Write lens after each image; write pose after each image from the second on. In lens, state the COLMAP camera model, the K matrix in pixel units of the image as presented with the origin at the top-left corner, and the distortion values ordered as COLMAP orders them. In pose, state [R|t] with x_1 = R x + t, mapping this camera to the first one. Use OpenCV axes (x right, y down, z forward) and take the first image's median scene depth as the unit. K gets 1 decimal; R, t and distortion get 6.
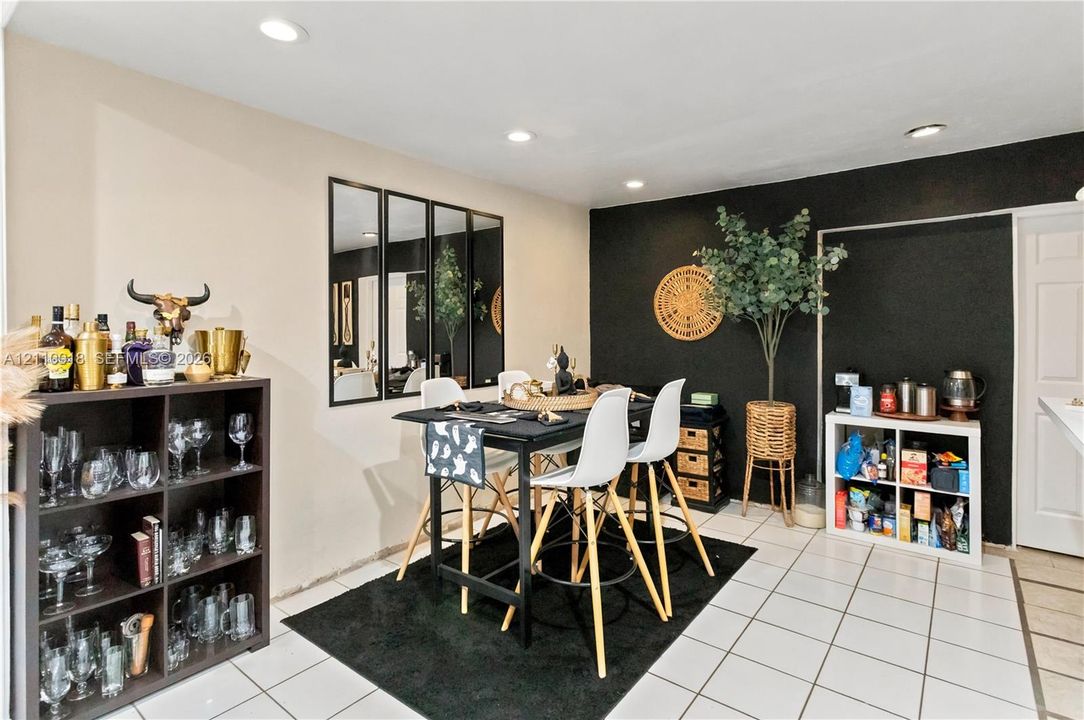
lens RADIAL K [[533.6, 0, 558.7], [0, 533.6, 356.6], [0, 0, 1]] dist [0.005761, 0.000653]
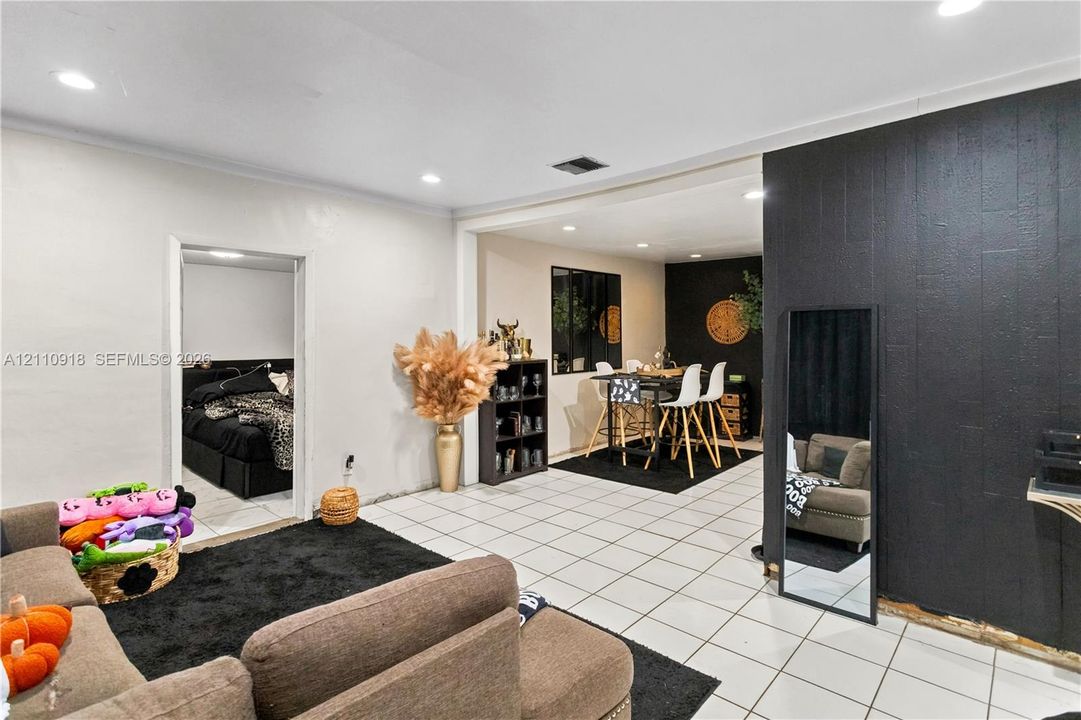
lens RADIAL K [[538.7, 0, 553.9], [0, 538.7, 336.4], [0, 0, 1]] dist [0.002204, 0.000281]
pose [[0.996703, 0.003378, -0.081065, -0.304925], [-0.007010, 0.998982, -0.044572, 0.044263], [0.080832, 0.044993, 0.995712, -1.352254]]
